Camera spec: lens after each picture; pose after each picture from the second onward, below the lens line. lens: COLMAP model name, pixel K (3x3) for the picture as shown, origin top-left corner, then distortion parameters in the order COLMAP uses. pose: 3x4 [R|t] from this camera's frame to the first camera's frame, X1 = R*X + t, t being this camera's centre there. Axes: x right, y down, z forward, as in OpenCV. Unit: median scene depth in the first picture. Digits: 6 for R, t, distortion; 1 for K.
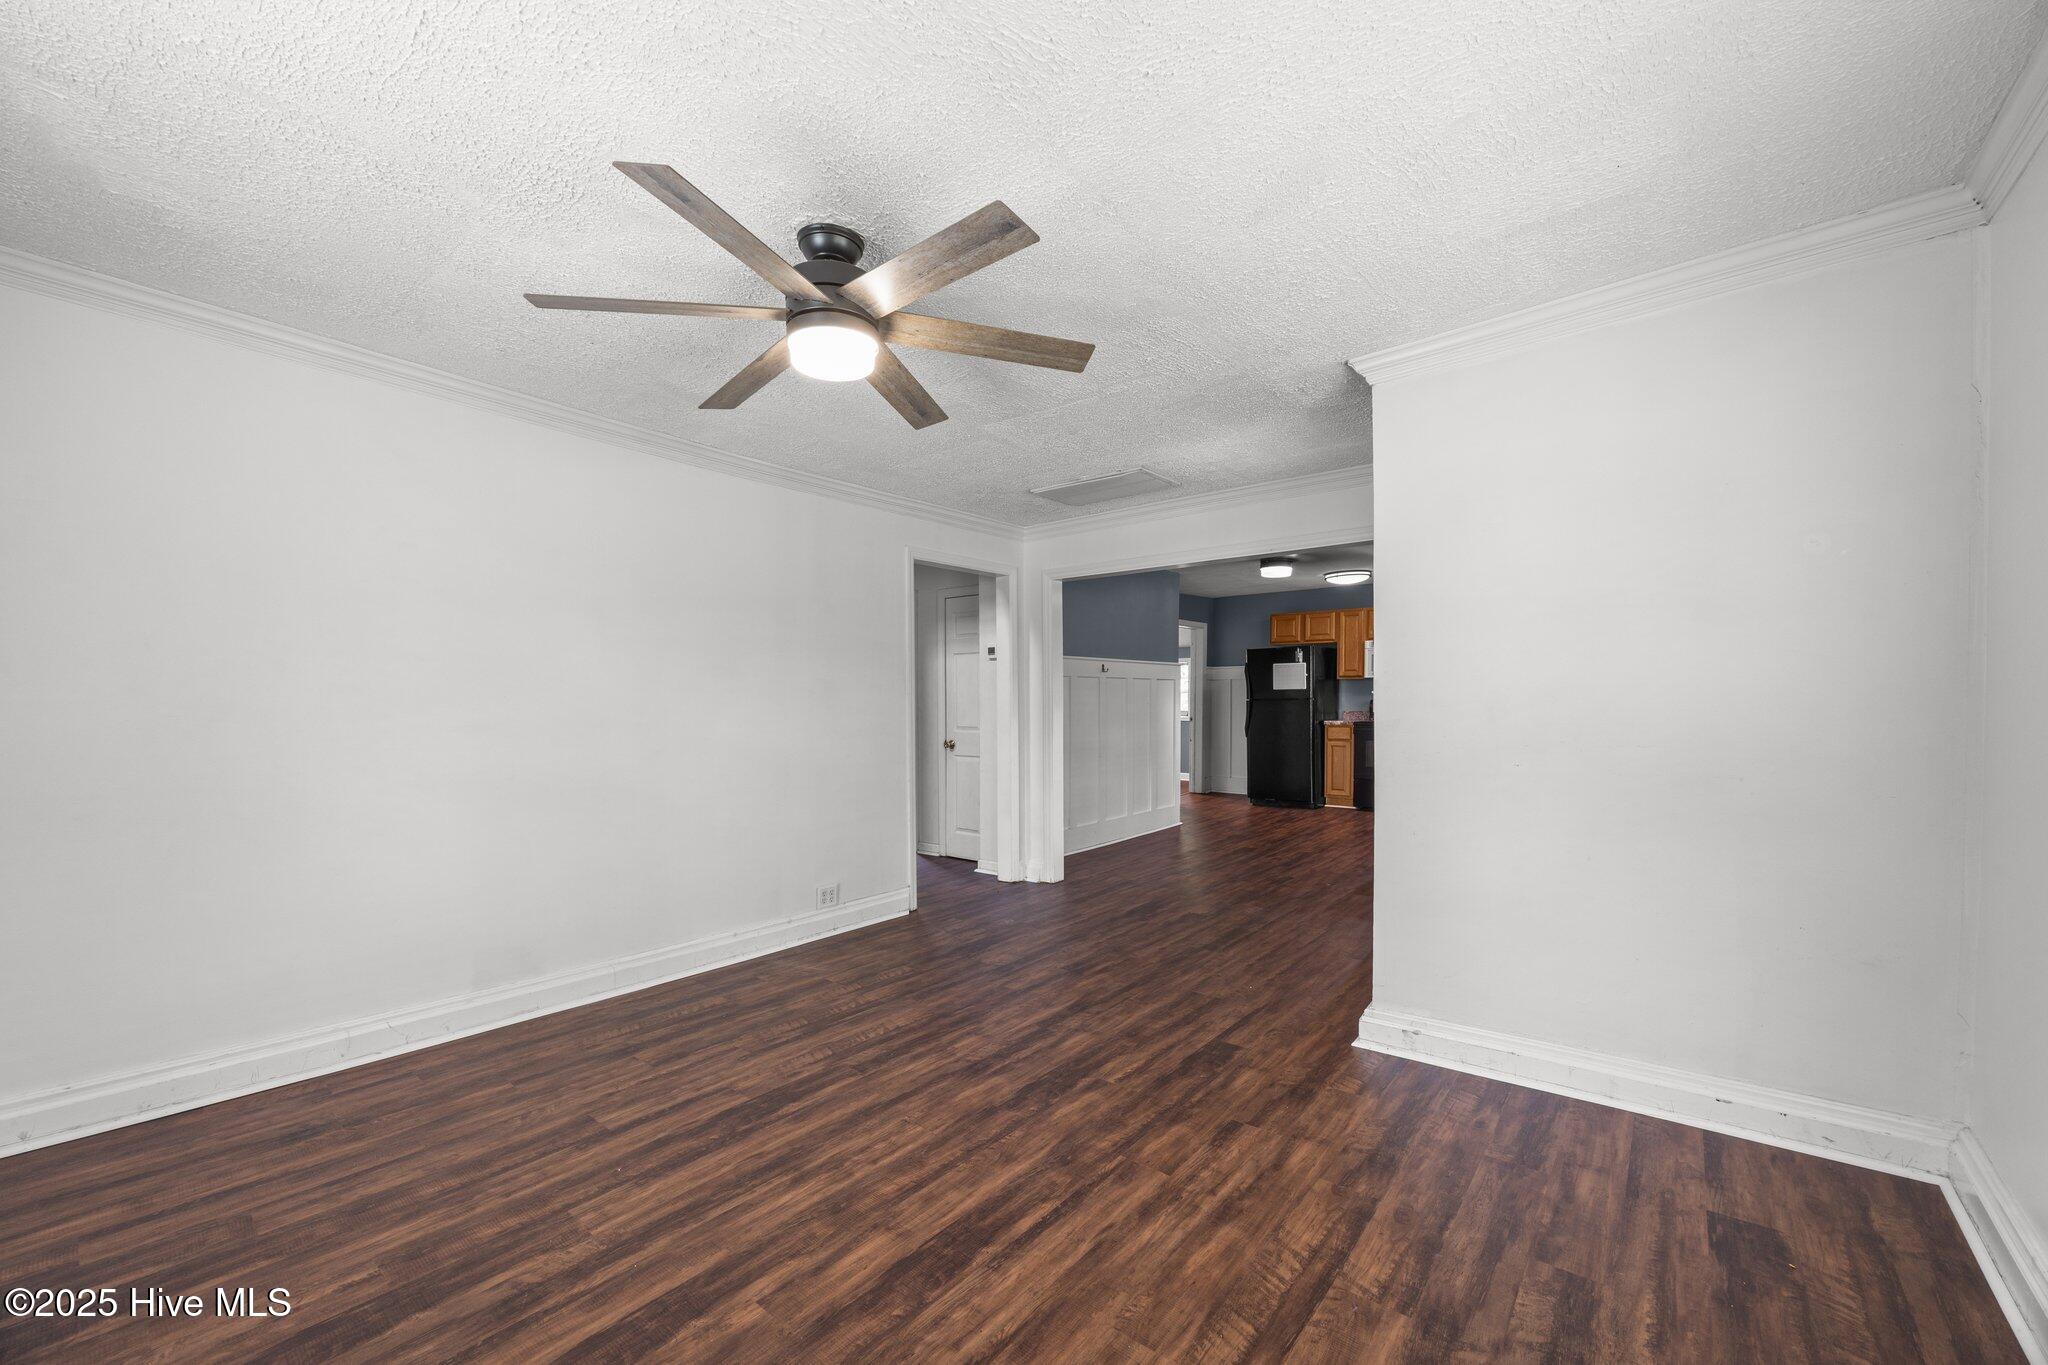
lens RADIAL K [[784.5, 0, 1016.7], [0, 784.5, 729.7], [0, 0, 1]] dist [-0.002805, 0.000637]
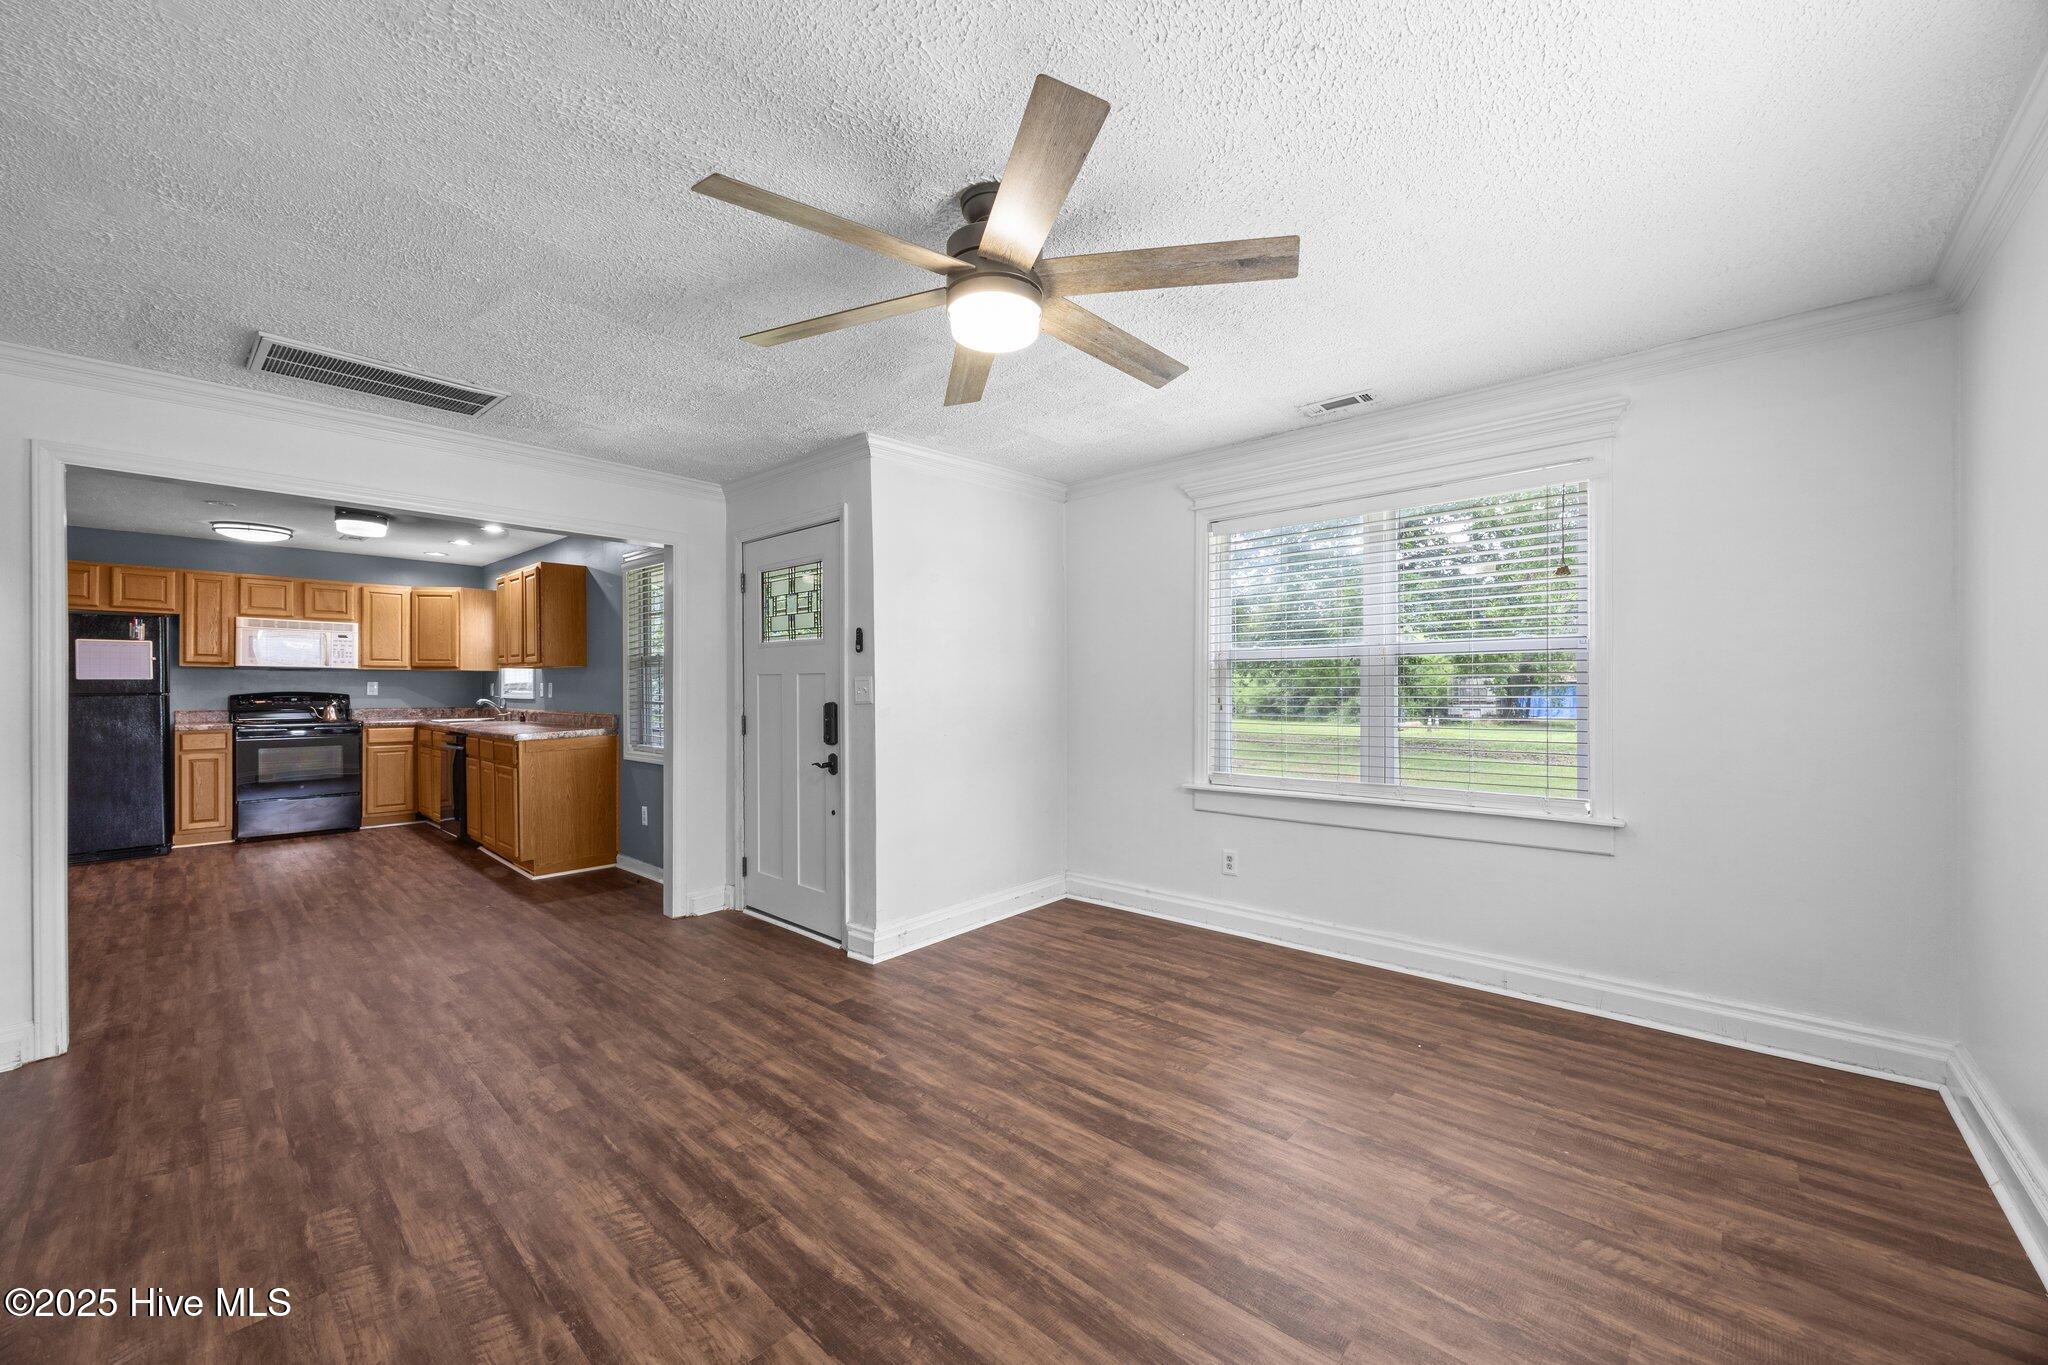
lens RADIAL K [[784.5, 0, 1023.4], [0, 784.5, 695.1], [0, 0, 1]] dist [-0.002805, 0.000637]
pose [[0.043057, 0.003717, 0.999066, -0.981429], [0.036096, 0.999334, -0.005274, -0.024947], [-0.998420, 0.036289, 0.042894, 0.796538]]
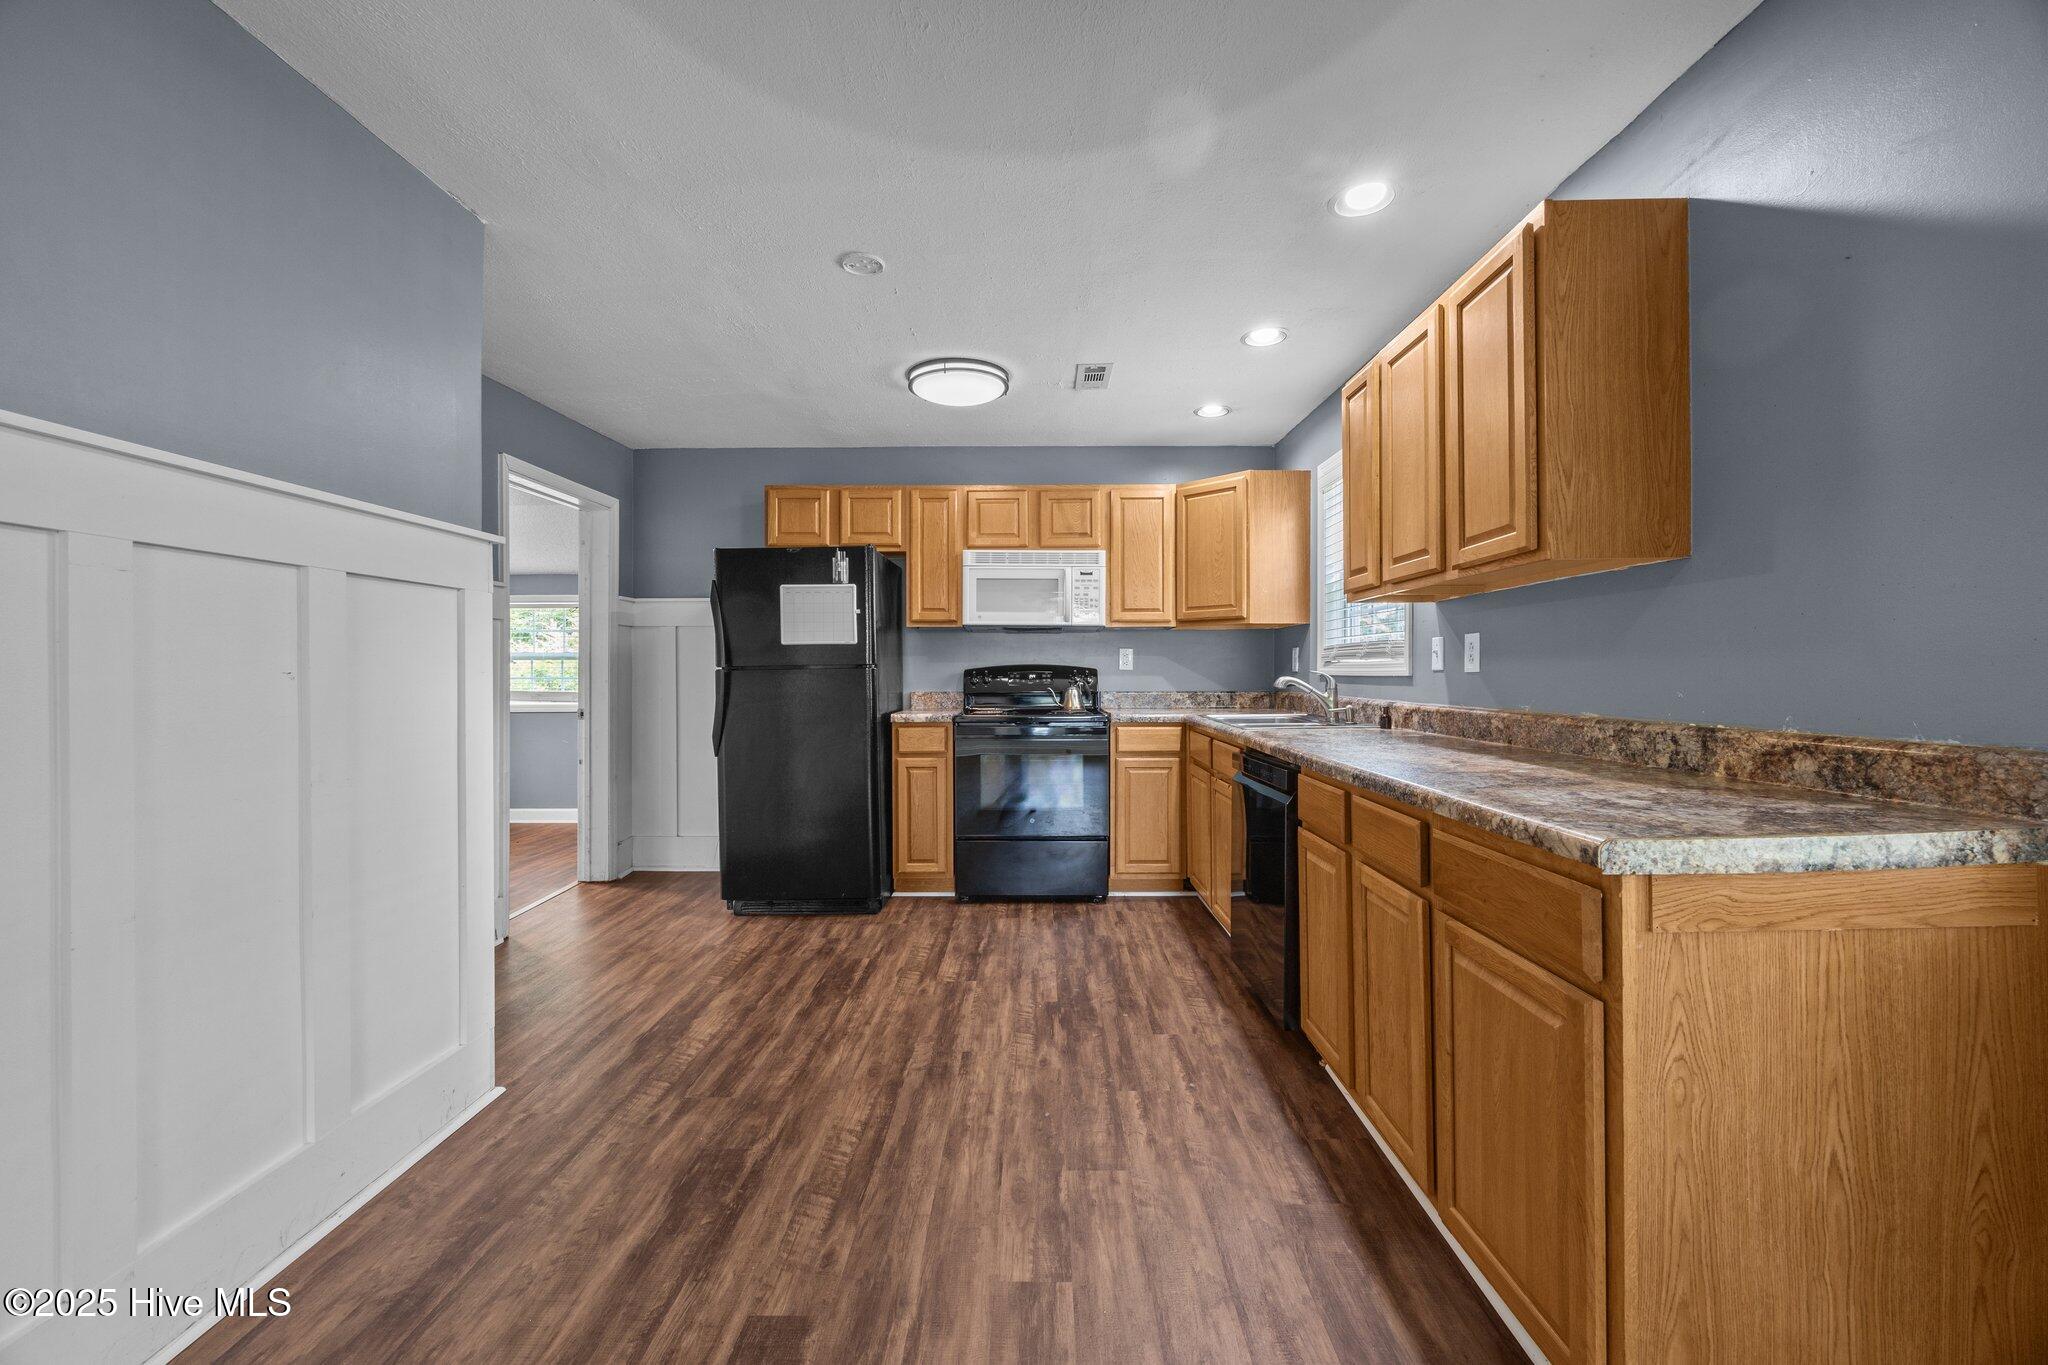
lens RADIAL K [[784.5, 0, 1025.5], [0, 784.5, 677.3], [0, 0, 1]] dist [-0.002805, 0.000637]
pose [[0.775361, 0.000313, 0.631518, 0.591268], [0.021760, 0.999393, -0.027212, -0.068007], [-0.631143, 0.034841, 0.774883, 2.159919]]
